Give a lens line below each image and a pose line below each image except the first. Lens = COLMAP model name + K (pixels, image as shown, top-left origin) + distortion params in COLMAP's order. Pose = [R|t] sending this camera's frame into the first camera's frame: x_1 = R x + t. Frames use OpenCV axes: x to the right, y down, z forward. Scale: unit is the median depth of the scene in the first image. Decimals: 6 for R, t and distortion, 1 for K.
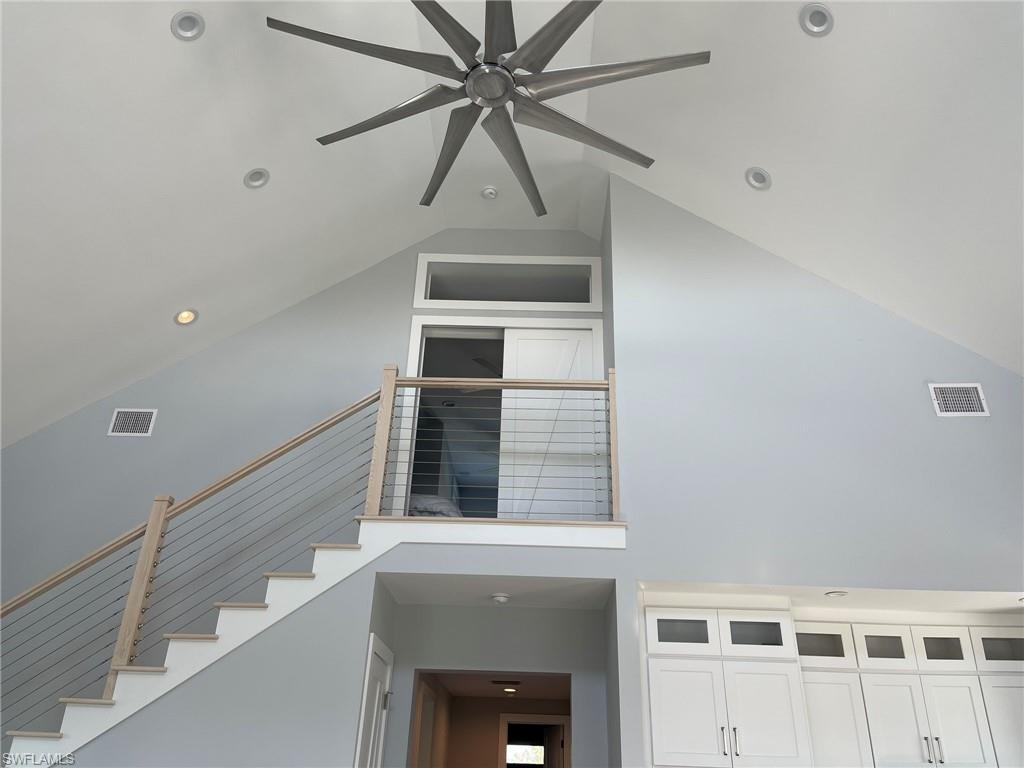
lens RADIAL K [[773.3, 0, 518.0], [0, 773.3, 387.9], [0, 0, 1]] dist [0.078740, -0.118000]
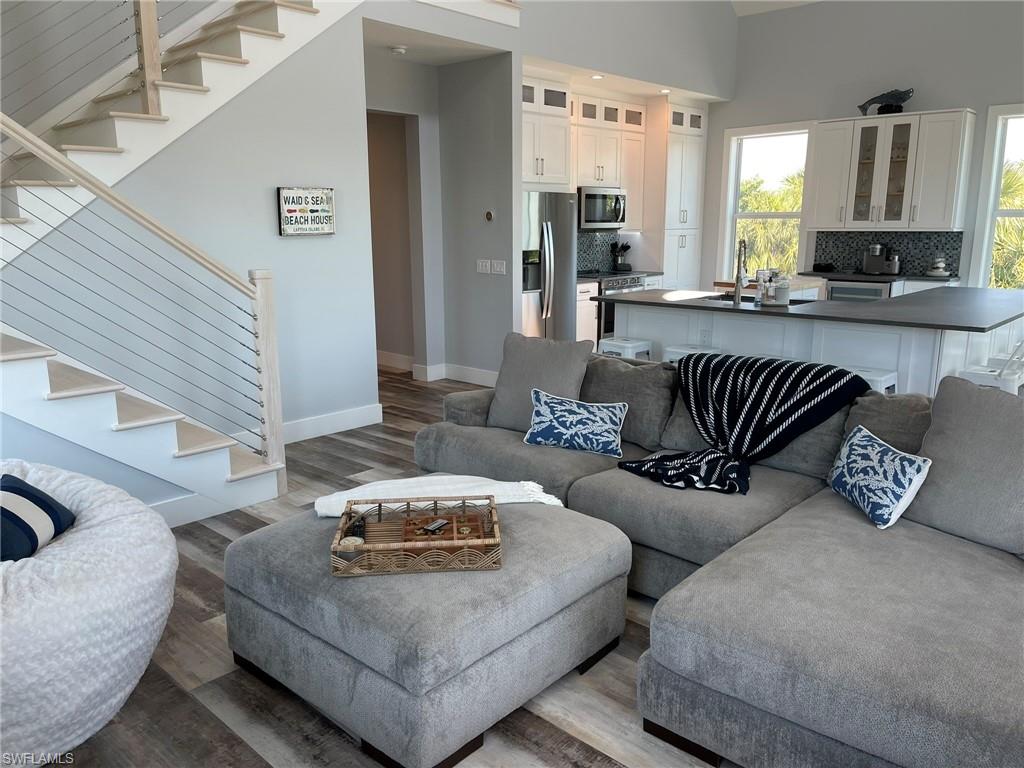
lens RADIAL K [[792.1, 0, 529.5], [0, 792.1, 386.1], [0, 0, 1]] dist [0.093158, -0.135044]
pose [[0.659778, -0.182715, 0.728909, -0.958417], [-0.339368, 0.792991, 0.505960, -0.006544], [-0.670464, -0.581189, 0.461190, 0.010234]]
